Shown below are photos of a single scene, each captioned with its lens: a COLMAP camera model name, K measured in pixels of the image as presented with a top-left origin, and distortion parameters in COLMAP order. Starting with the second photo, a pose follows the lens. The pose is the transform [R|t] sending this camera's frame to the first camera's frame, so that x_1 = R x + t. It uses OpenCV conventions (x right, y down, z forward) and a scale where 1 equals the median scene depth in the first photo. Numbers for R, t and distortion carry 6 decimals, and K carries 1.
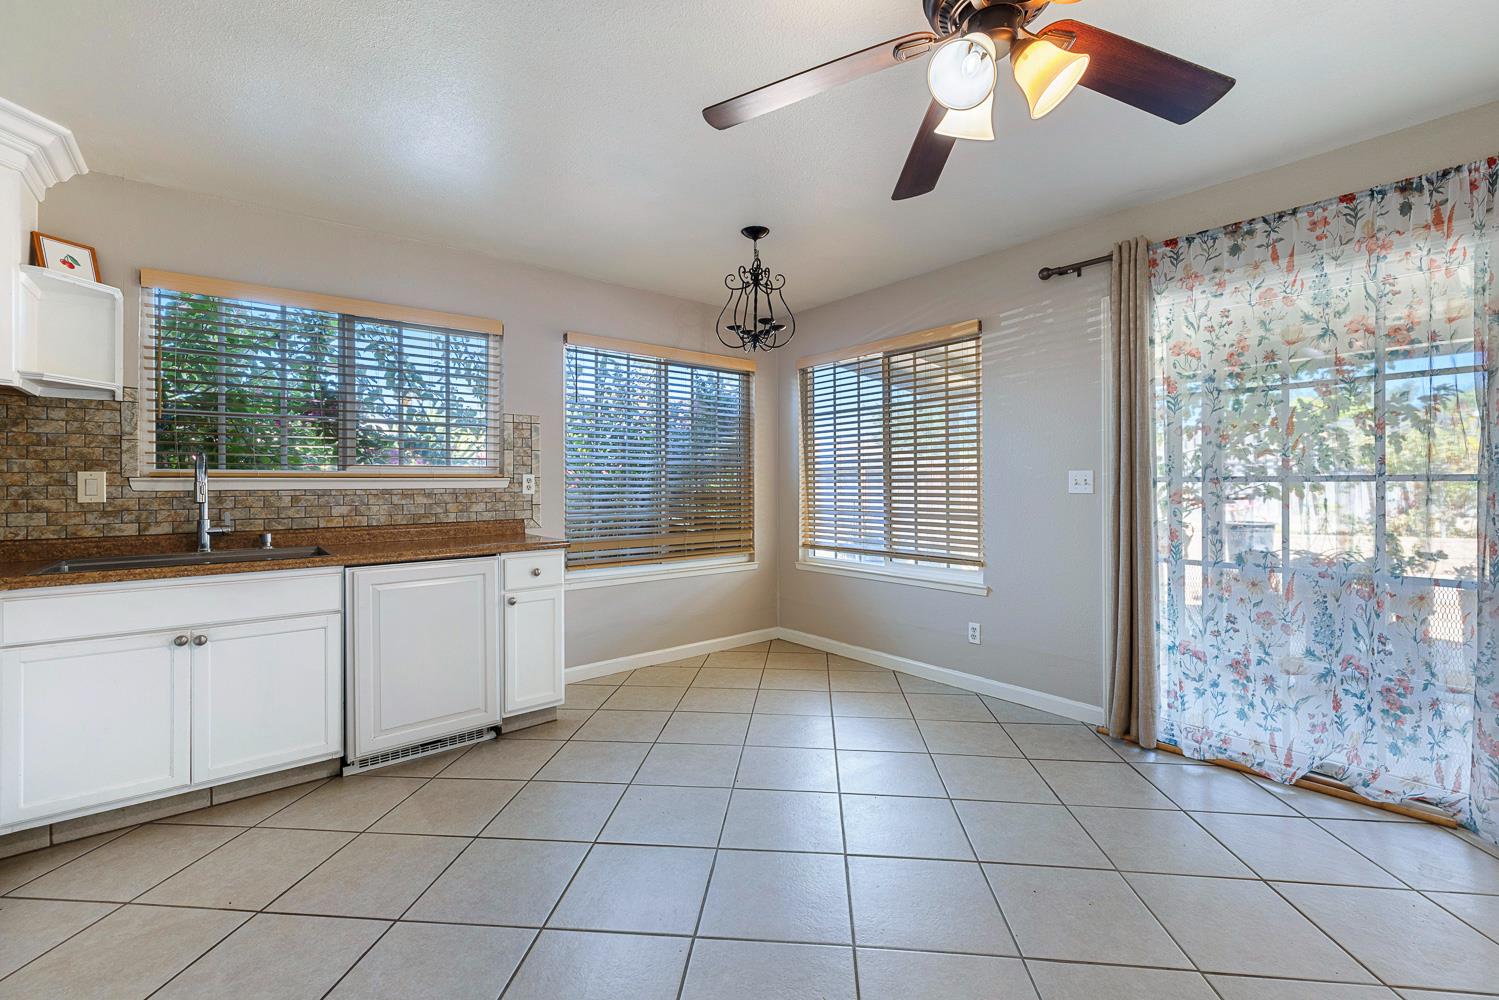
lens RADIAL K [[638.5, 0, 751.1], [0, 638.5, 485.3], [0, 0, 1]] dist [-0.000078, 0.001654]
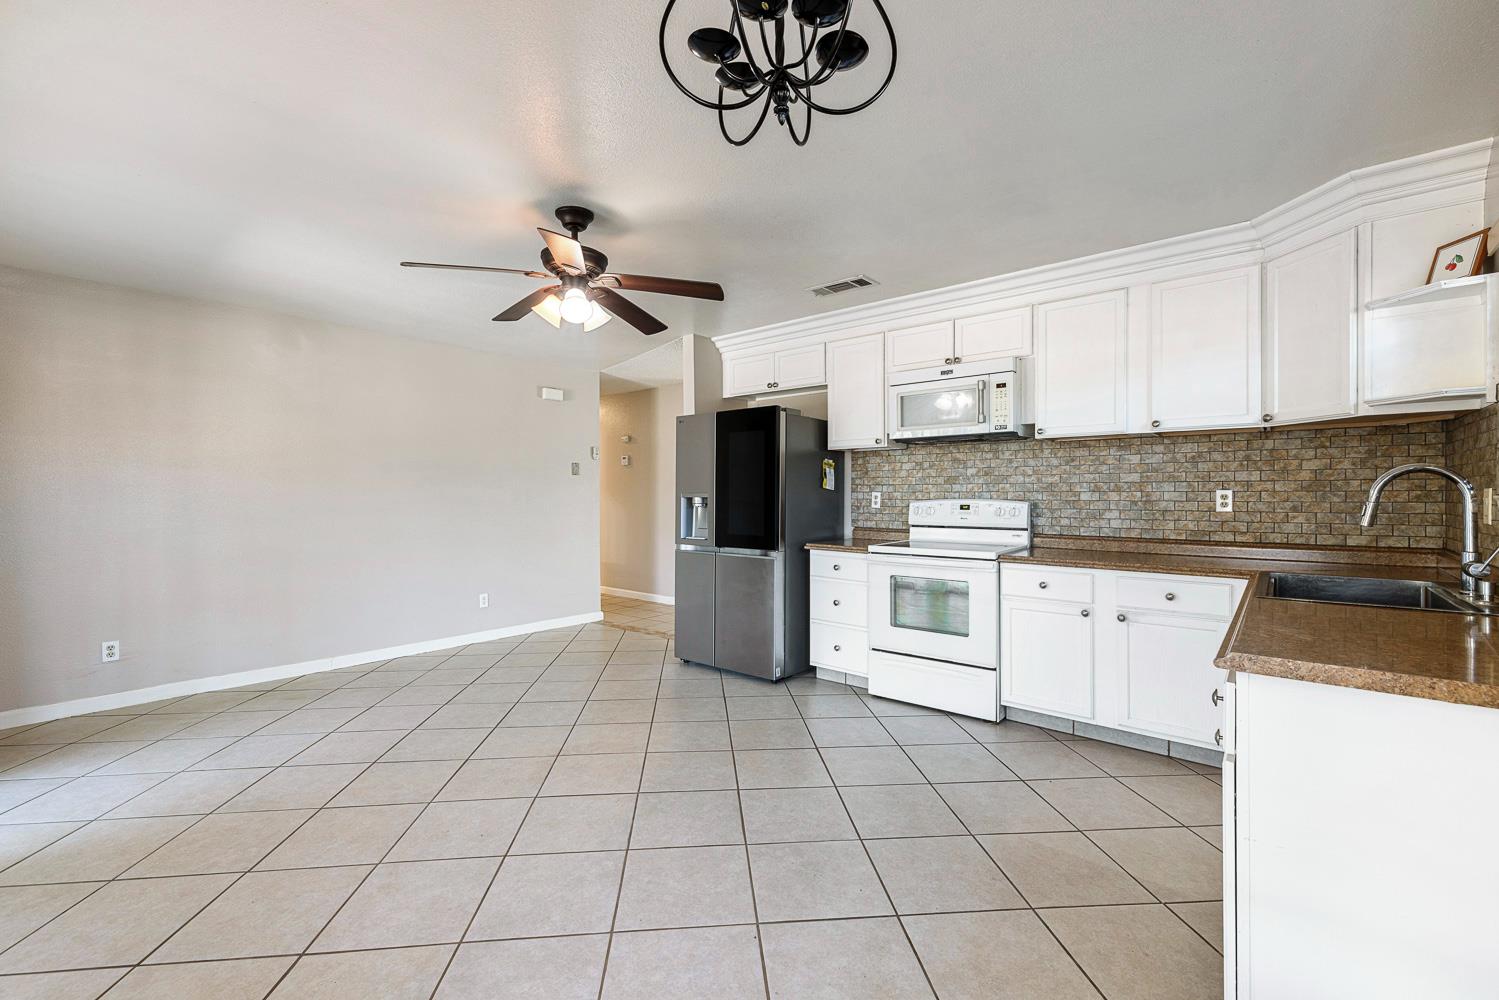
lens RADIAL K [[638.5, 0, 753.7], [0, 638.5, 501.4], [0, 0, 1]] dist [-0.000078, 0.001654]
pose [[-0.983302, 0.009001, -0.181758, 0.087382], [0.007206, 0.999919, 0.010533, -0.017131], [0.181838, 0.009047, -0.983287, 1.429399]]
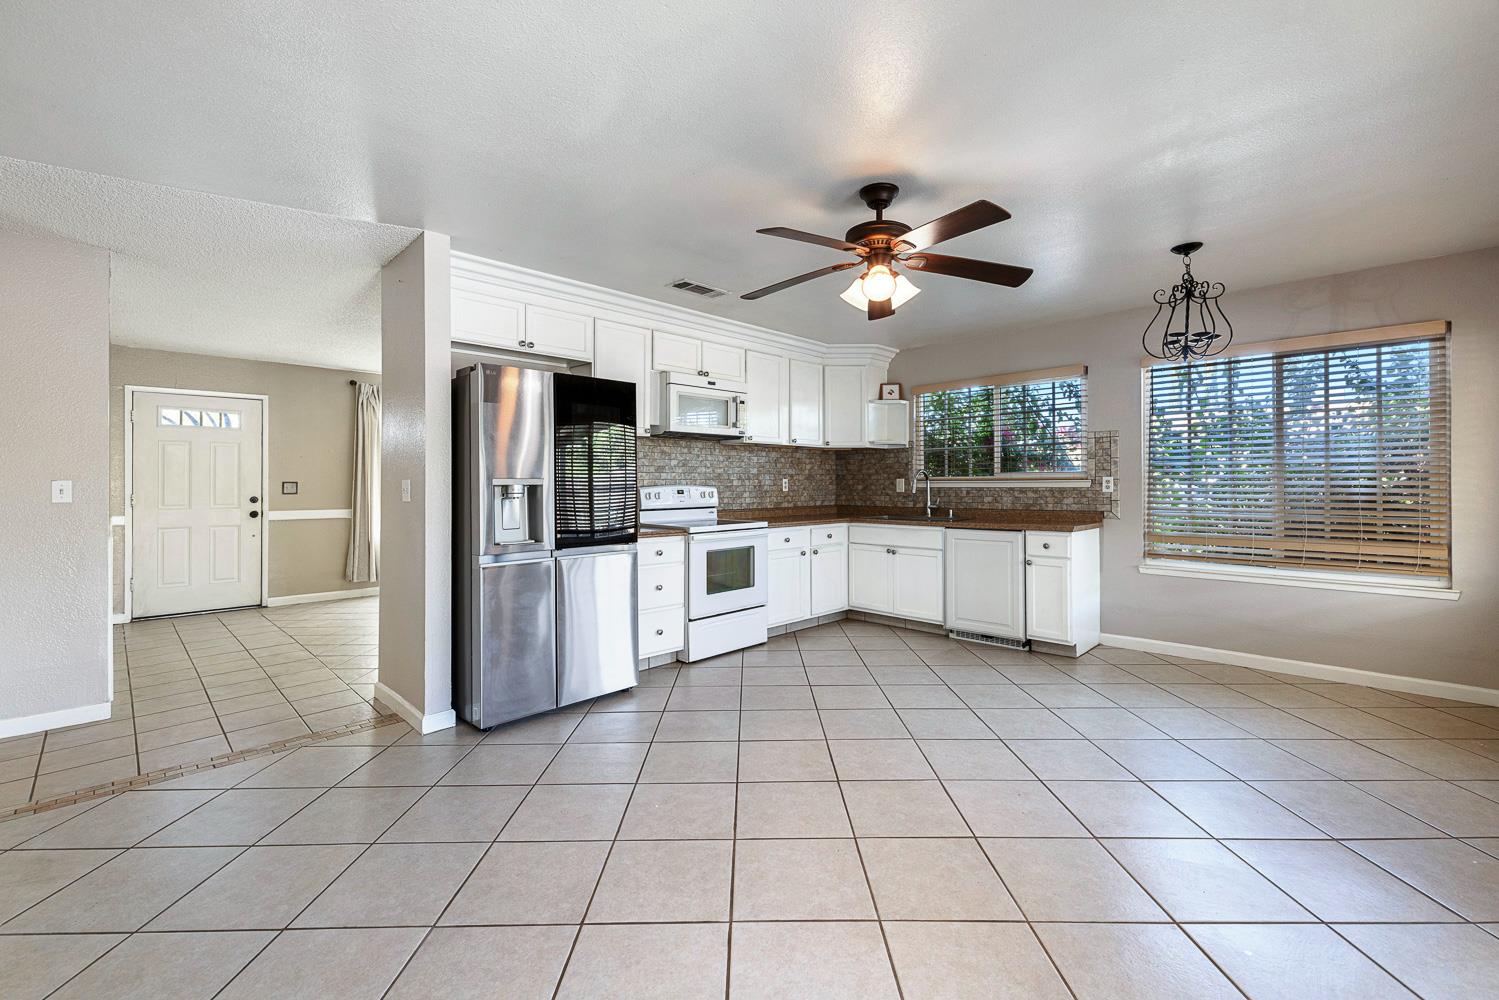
lens RADIAL K [[638.5, 0, 751.2], [0, 638.5, 484.4], [0, 0, 1]] dist [-0.000078, 0.001654]
pose [[0.104349, 0.007873, -0.994510, 1.059598], [0.004514, 0.999955, 0.008390, -0.019907], [0.994530, -0.005364, 0.104309, 0.182885]]
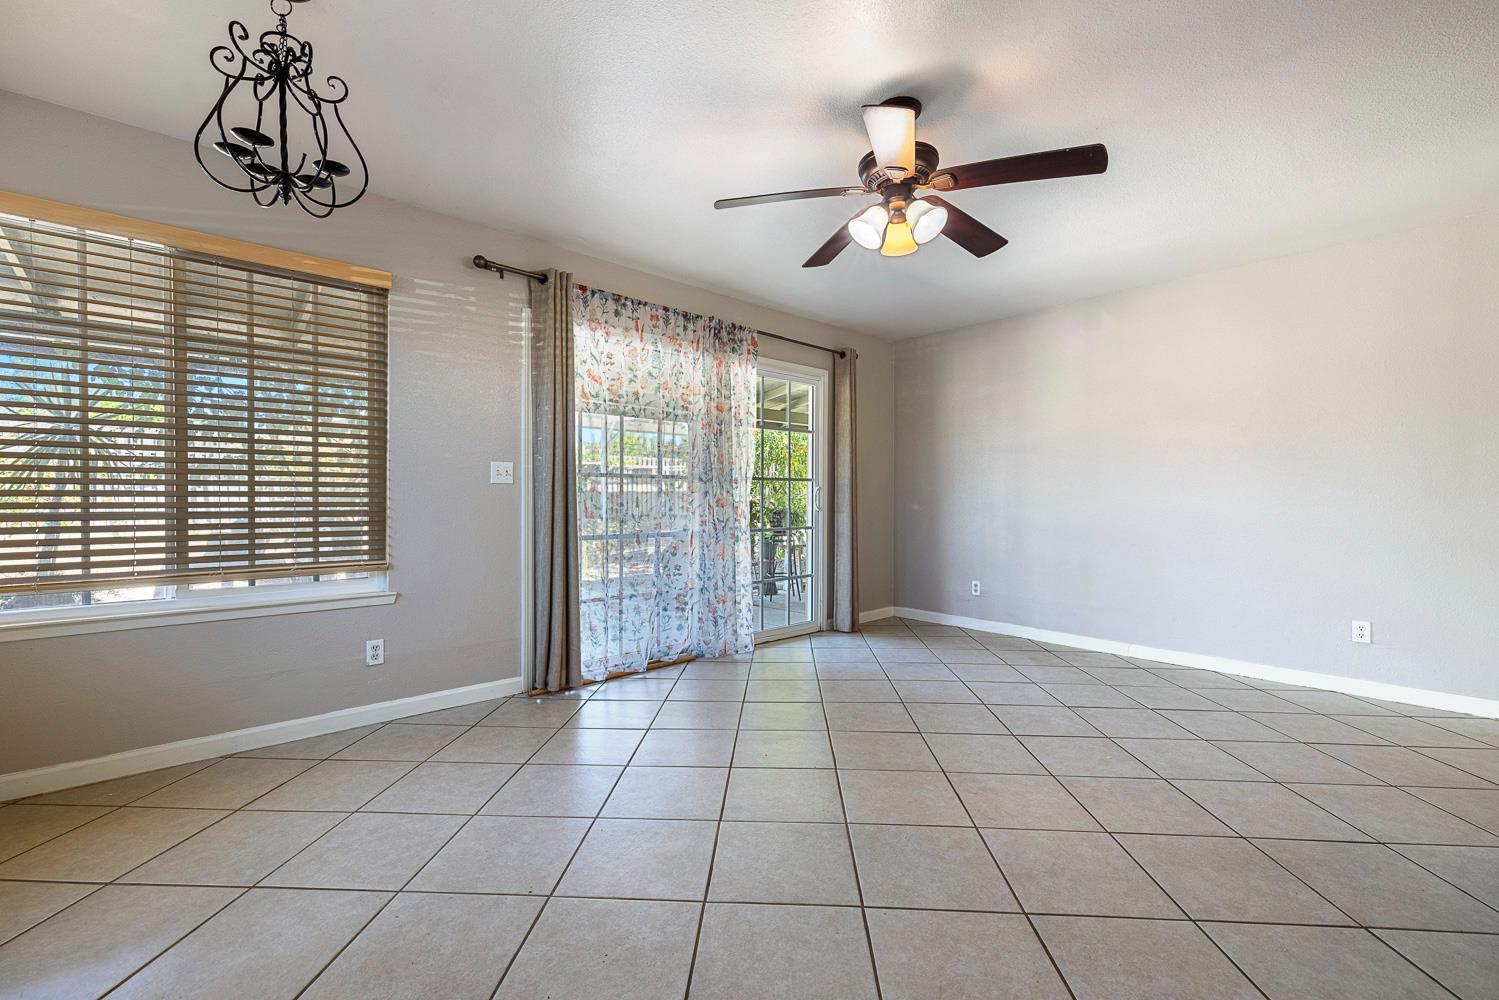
lens RADIAL K [[638.5, 0, 747.9], [0, 638.5, 502.6], [0, 0, 1]] dist [-0.000078, 0.001654]
pose [[-0.043824, -0.004672, 0.999028, -0.597616], [-0.002190, 0.999987, 0.004580, 0.041098], [-0.999037, -0.001987, -0.043834, 0.676501]]
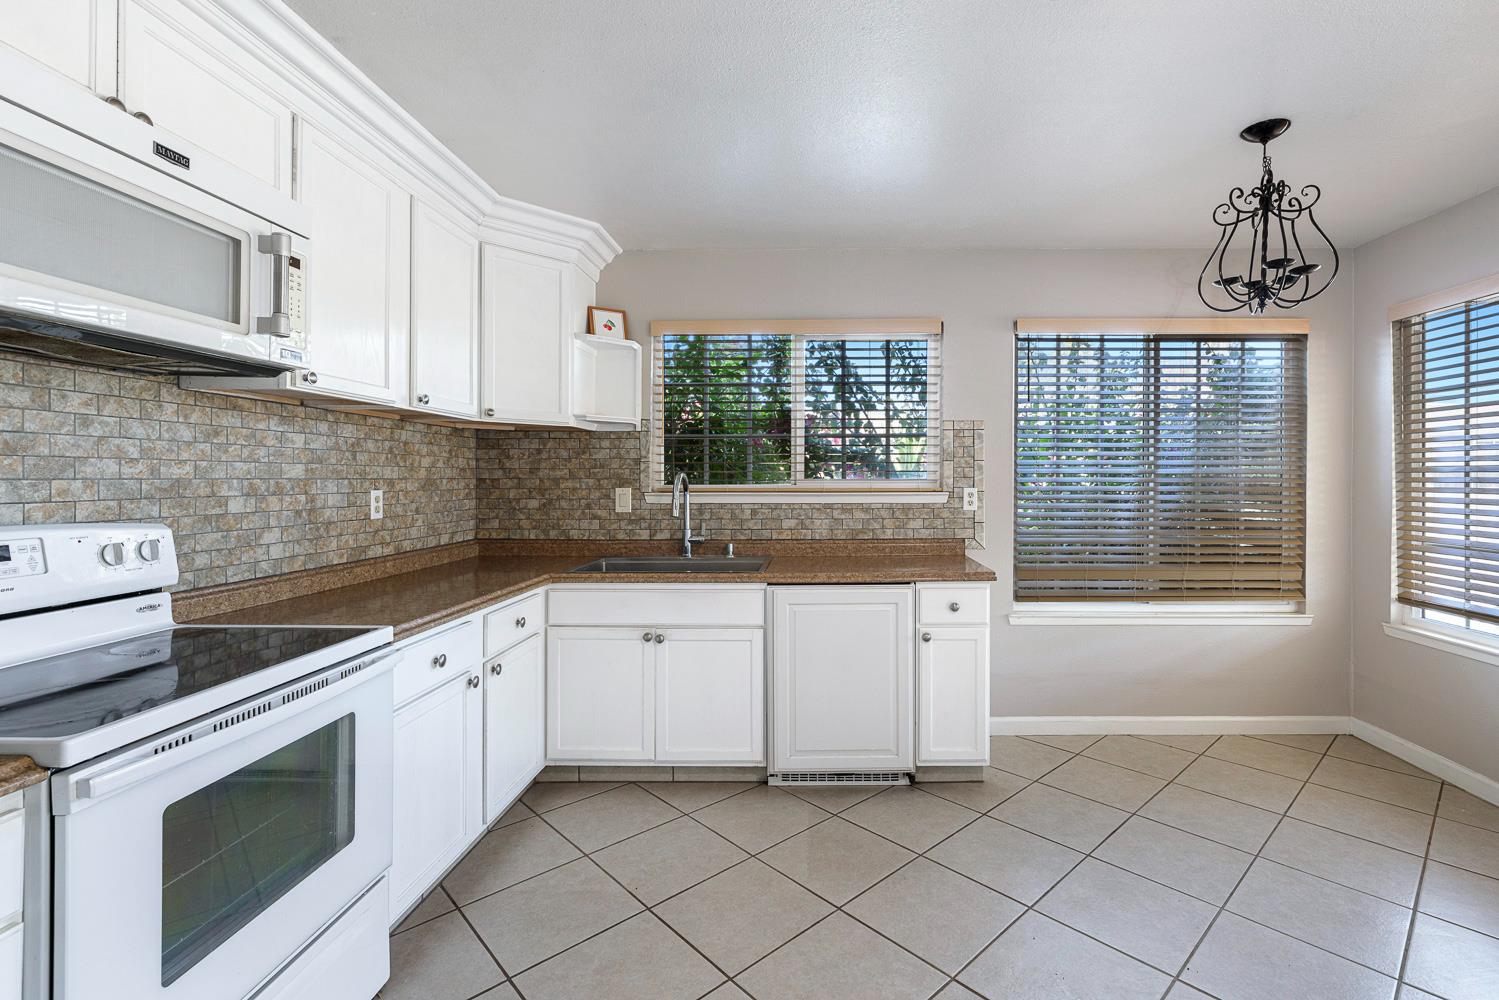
lens RADIAL K [[686.1, 0, 818.9], [0, 686.1, 478.8], [0, 0, 1]] dist [0.001890, 0.000280]
pose [[0.769782, 0.008056, -0.638256, 0.115275], [-0.004748, 0.999965, 0.006895, -0.043458], [0.638289, -0.002278, 0.769793, 0.172228]]
